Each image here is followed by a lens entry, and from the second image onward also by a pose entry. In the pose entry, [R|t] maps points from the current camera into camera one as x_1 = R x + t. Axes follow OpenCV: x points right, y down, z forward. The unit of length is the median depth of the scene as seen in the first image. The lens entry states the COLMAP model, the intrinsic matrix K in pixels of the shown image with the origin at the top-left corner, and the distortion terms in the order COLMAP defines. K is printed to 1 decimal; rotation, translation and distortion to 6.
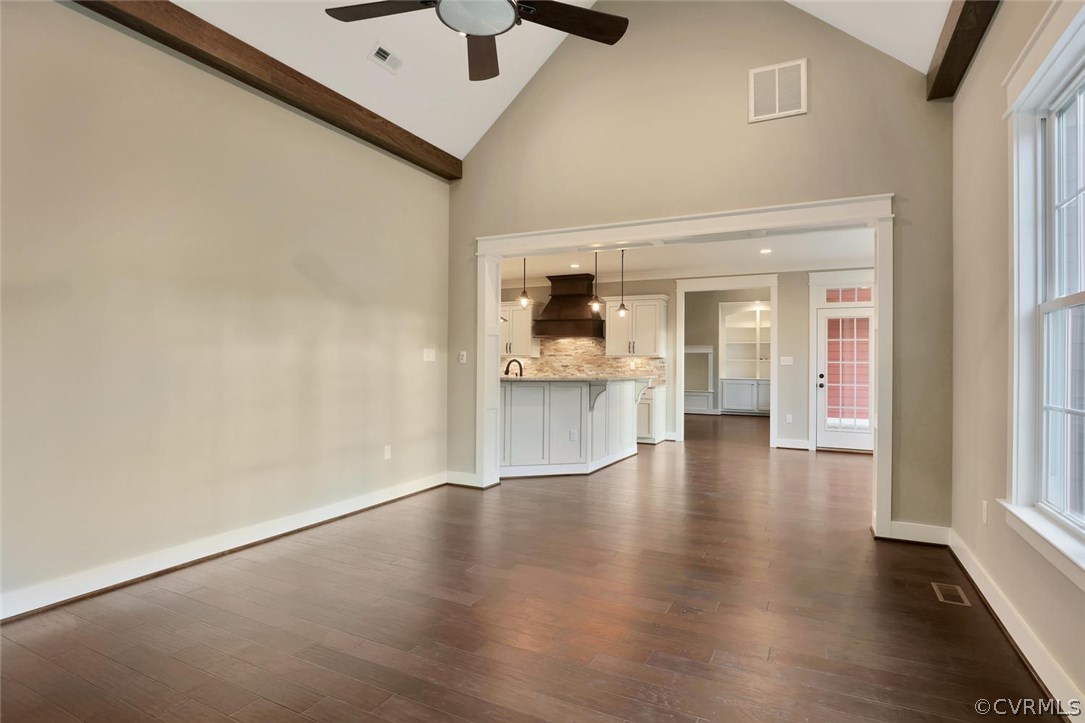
lens RADIAL K [[558.7, 0, 540.5], [0, 558.7, 365.3], [0, 0, 1]] dist [-0.024507, 0.001803]
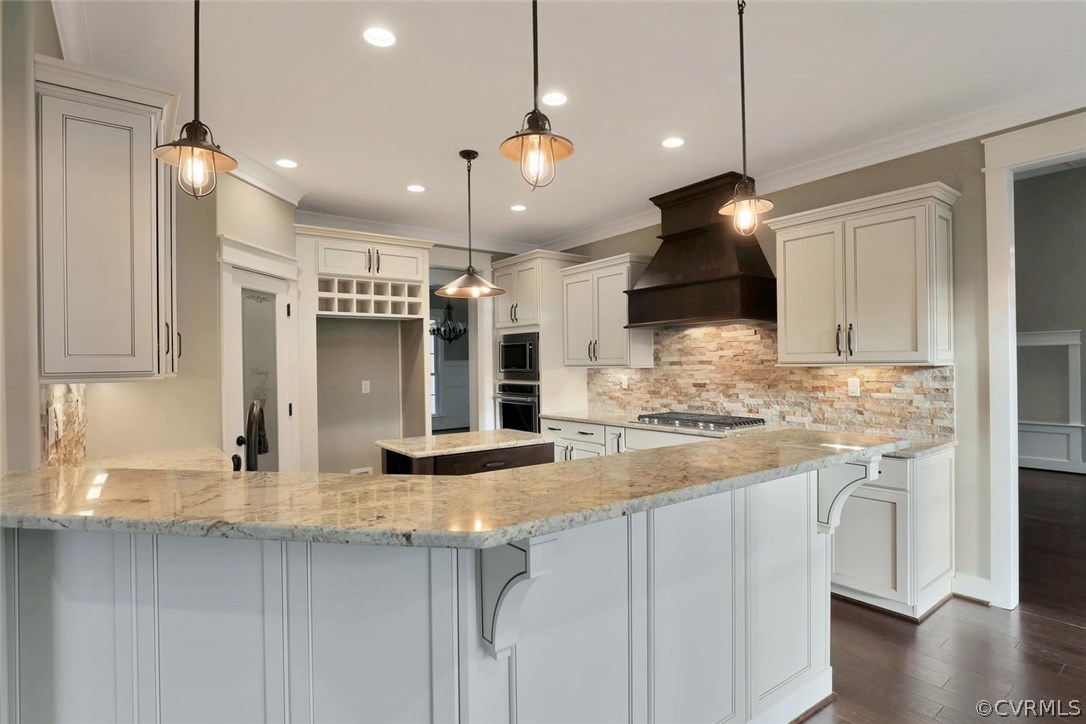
lens RADIAL K [[559.2, 0, 541.0], [0, 559.2, 365.8], [0, 0, 1]] dist [-0.024507, 0.001803]
pose [[0.895519, -0.018523, -0.444637, 0.134784], [0.016825, 0.999828, -0.007764, -0.013801], [0.444705, -0.000528, 0.895677, 0.524240]]
